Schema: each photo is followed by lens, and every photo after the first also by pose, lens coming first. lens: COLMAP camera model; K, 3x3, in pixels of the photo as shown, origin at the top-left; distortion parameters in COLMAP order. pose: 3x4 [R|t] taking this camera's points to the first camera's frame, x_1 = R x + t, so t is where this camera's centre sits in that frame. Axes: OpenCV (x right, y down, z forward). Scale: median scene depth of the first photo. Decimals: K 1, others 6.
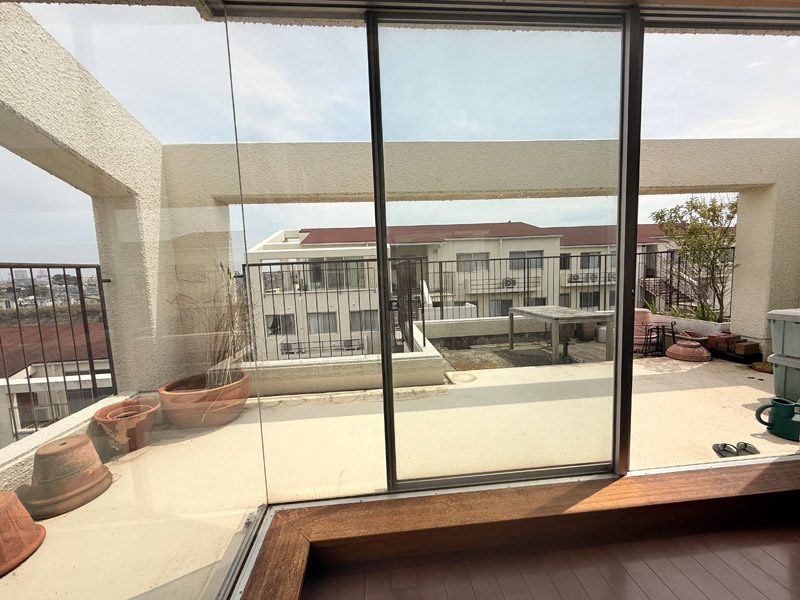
lens RADIAL K [[318.0, 0, 394.9], [0, 318.0, 300.6], [0, 0, 1]] dist [-0.000233, -0.000051]
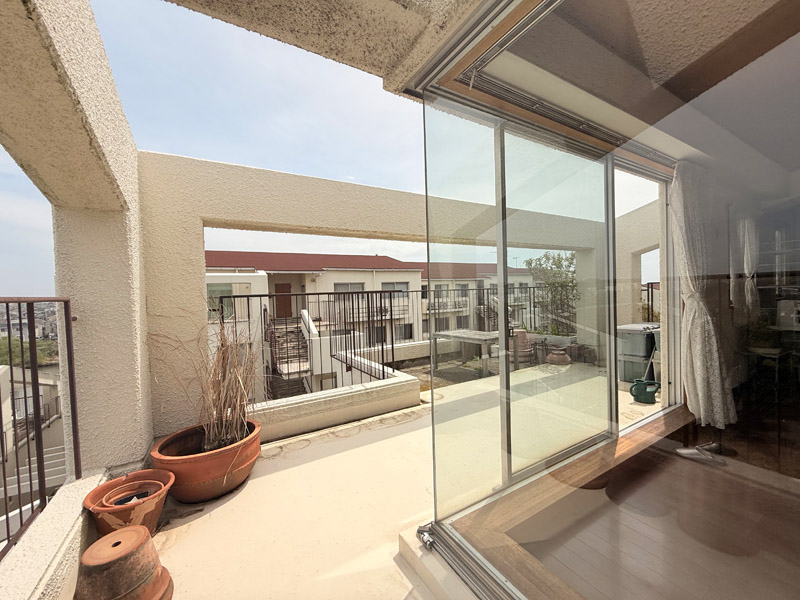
lens RADIAL K [[318.0, 0, 398.6], [0, 318.0, 300.8], [0, 0, 1]] dist [-0.000233, -0.000051]
pose [[0.899745, 0.000095, 0.436416, -0.311622], [0.038596, 0.996064, -0.079787, -0.009095], [-0.434706, 0.088632, 0.896201, 0.005244]]
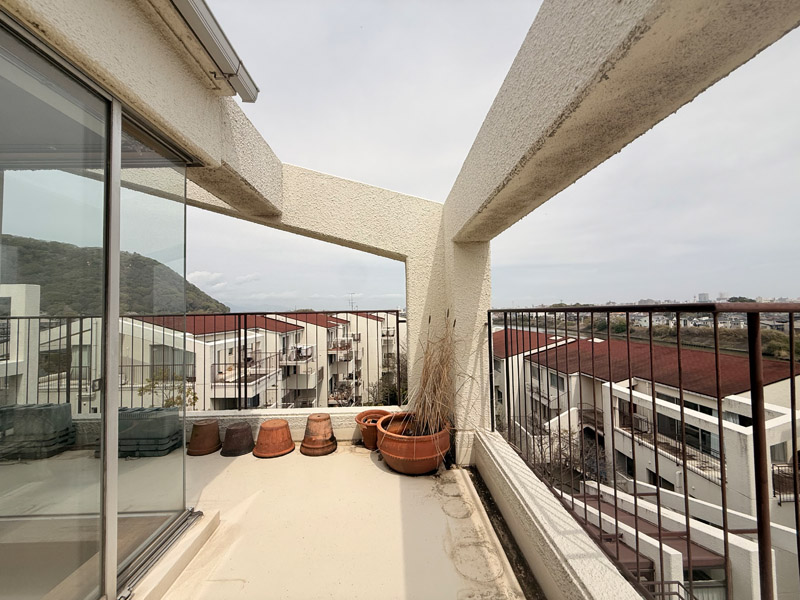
lens RADIAL K [[318.0, 0, 396.2], [0, 318.0, 300.8], [0, 0, 1]] dist [-0.000233, -0.000051]
pose [[-0.071144, 0.009443, -0.997421, 0.279114], [-0.077857, 0.996852, 0.014991, -0.099018], [0.994423, 0.078722, -0.070185, 0.615815]]
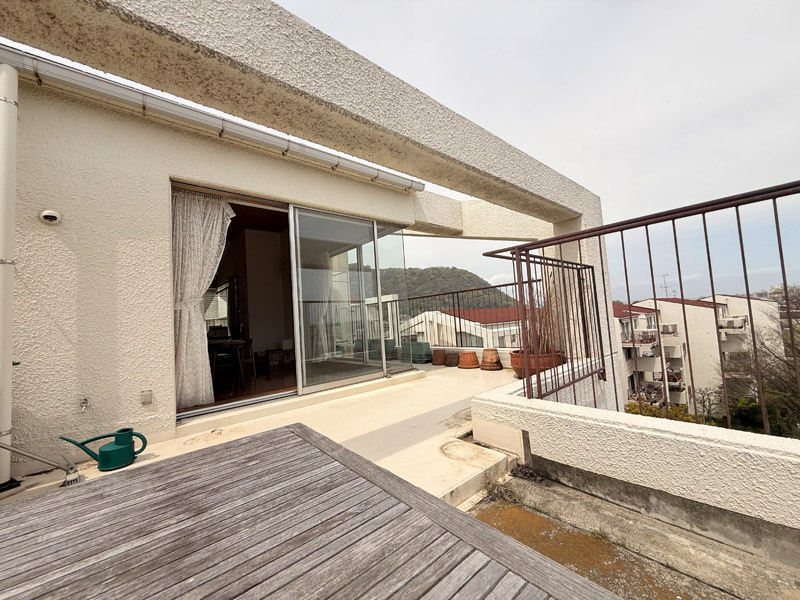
lens RADIAL K [[318.0, 0, 397.2], [0, 318.0, 299.6], [0, 0, 1]] dist [-0.000233, -0.000051]
pose [[-0.807089, 0.057832, -0.587591, 0.294412], [0.042883, 0.998305, 0.039353, -0.096409], [0.588871, 0.006564, -0.808200, 0.648792]]
